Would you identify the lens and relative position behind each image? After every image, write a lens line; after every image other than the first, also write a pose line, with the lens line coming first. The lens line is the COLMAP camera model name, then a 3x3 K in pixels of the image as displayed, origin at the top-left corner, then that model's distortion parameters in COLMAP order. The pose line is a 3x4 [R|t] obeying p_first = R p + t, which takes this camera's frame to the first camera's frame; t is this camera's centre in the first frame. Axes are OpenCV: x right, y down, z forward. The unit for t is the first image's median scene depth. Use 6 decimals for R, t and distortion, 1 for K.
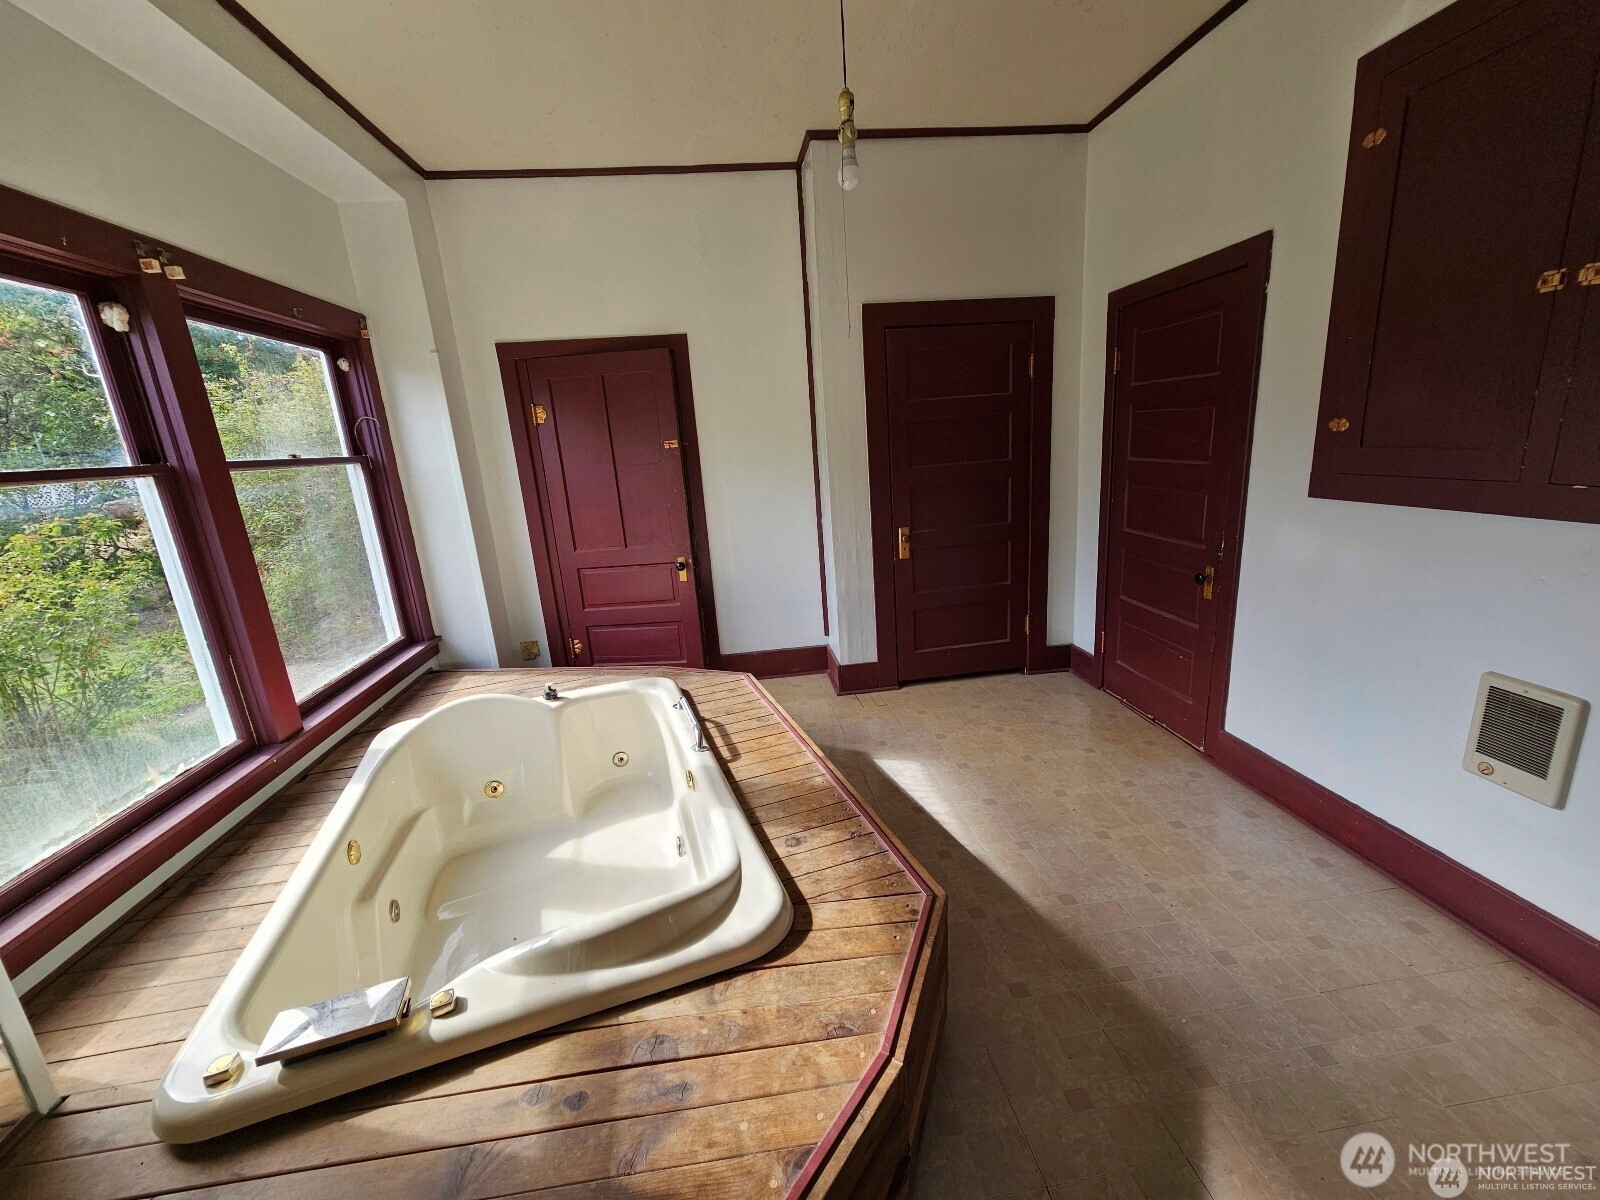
lens RADIAL K [[655.1, 0, 805.5], [0, 655.1, 602.3], [0, 0, 1]] dist [0.001703, -0.000136]
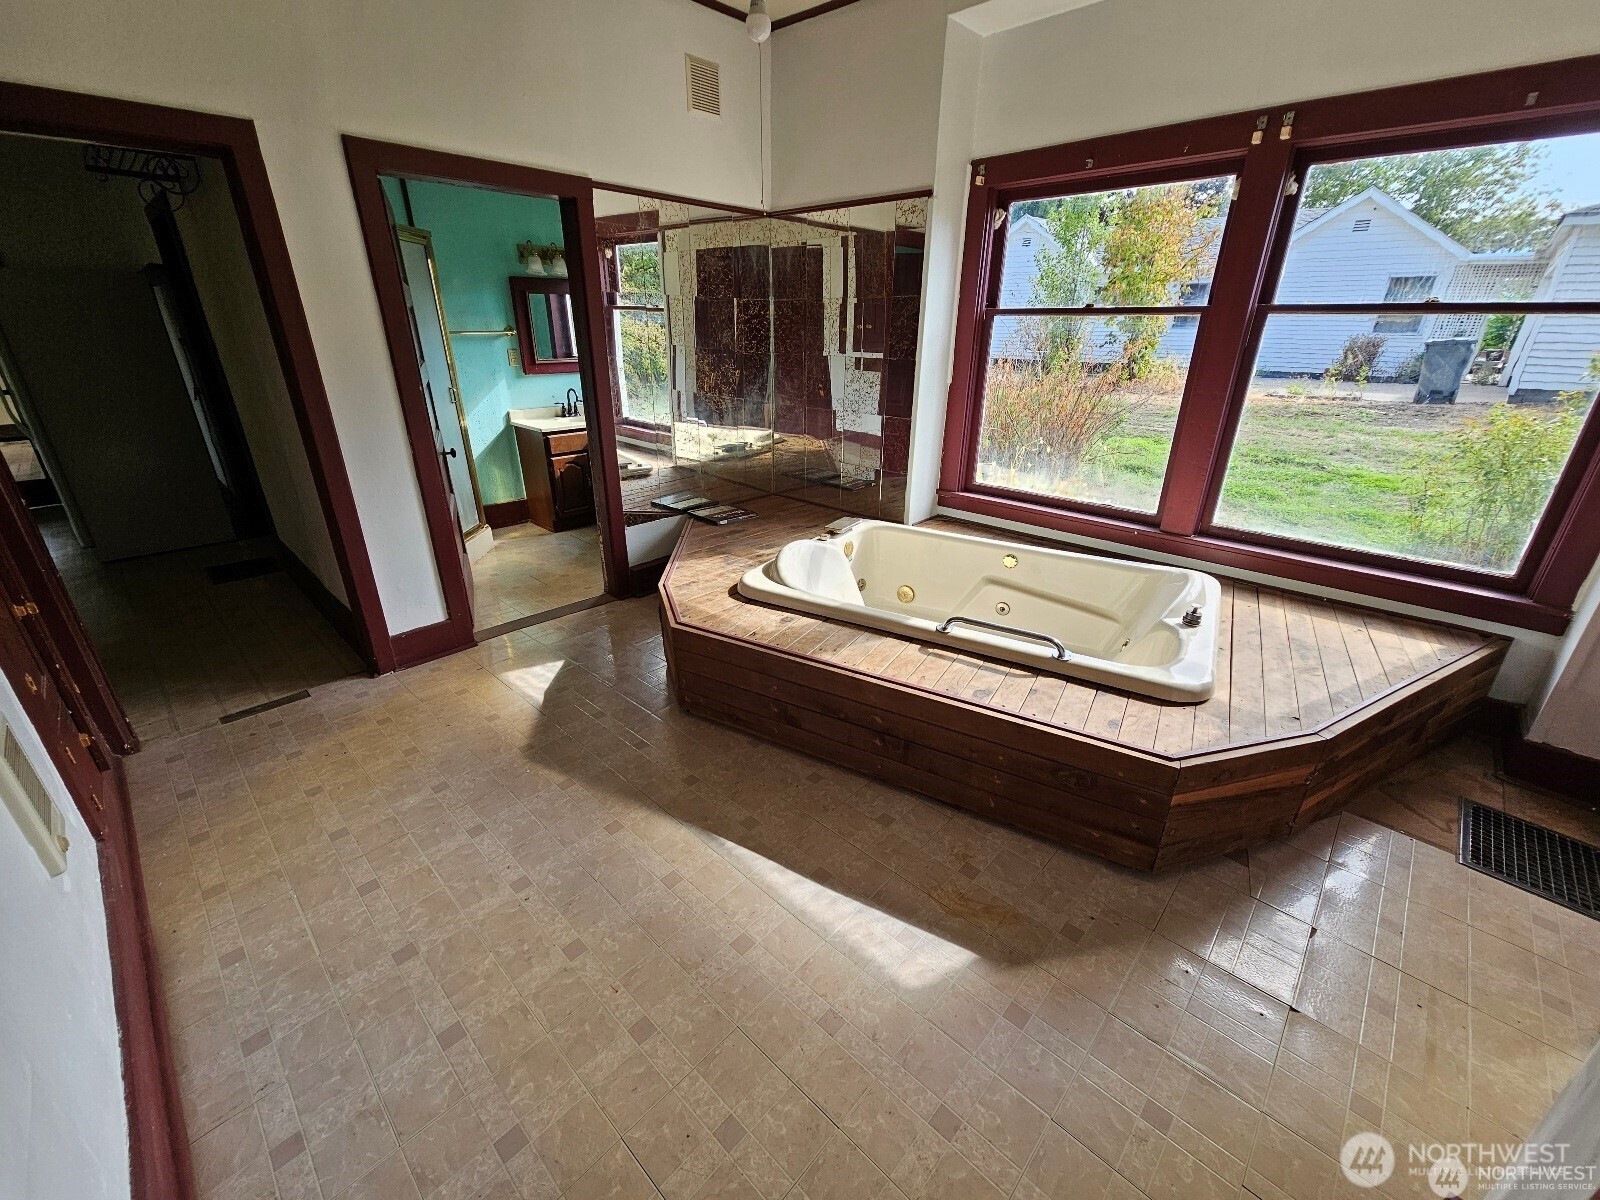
lens RADIAL K [[645.1, 0, 800.0], [0, 645.1, 600.0], [0, 0, 1]] dist [-0.000725, 0.000109]
pose [[-0.775704, 0.305665, -0.552134, 0.592046], [-0.110407, 0.795661, 0.595596, -0.411023], [0.621365, 0.522965, -0.583450, 1.507970]]
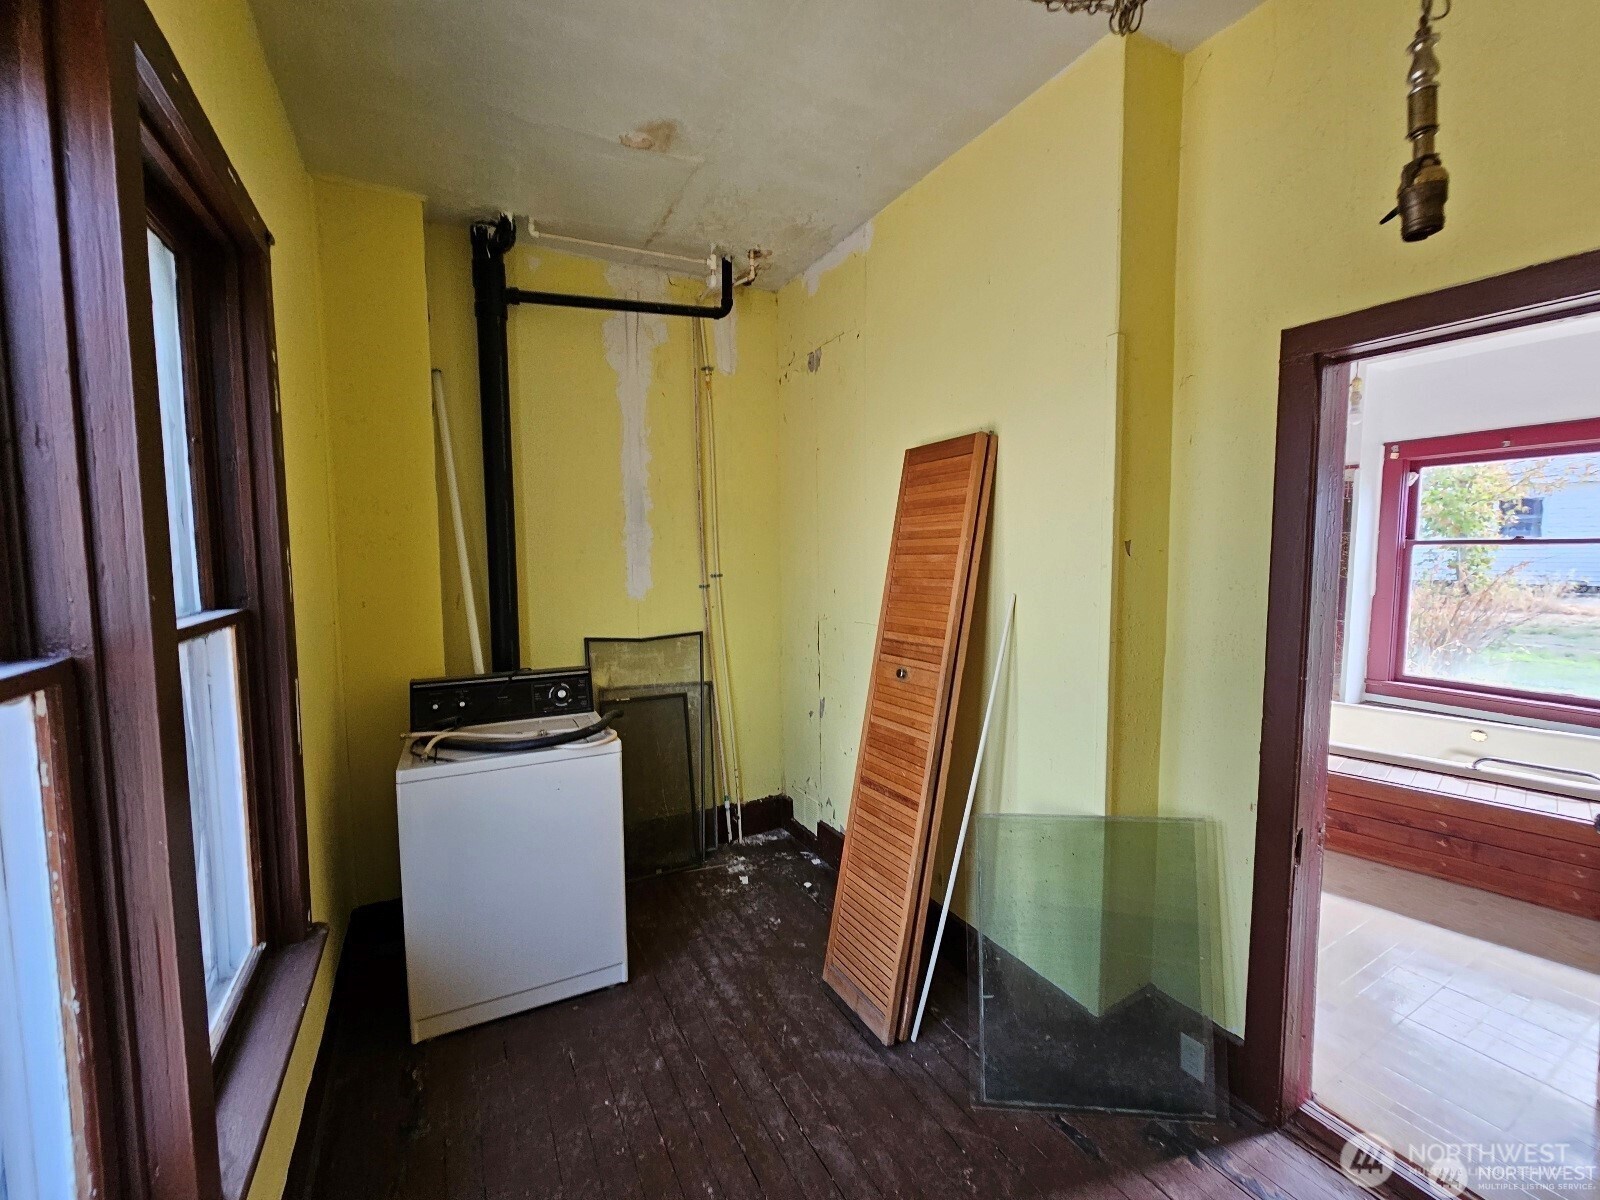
lens RADIAL K [[645.1, 0, 800.0], [0, 645.1, 600.0], [0, 0, 1]] dist [-0.000725, 0.000109]
pose [[-0.929253, 0.106737, -0.353689, 1.679153], [-0.019090, 0.942204, 0.334496, -0.557275], [0.368951, 0.317584, -0.873508, 1.634265]]
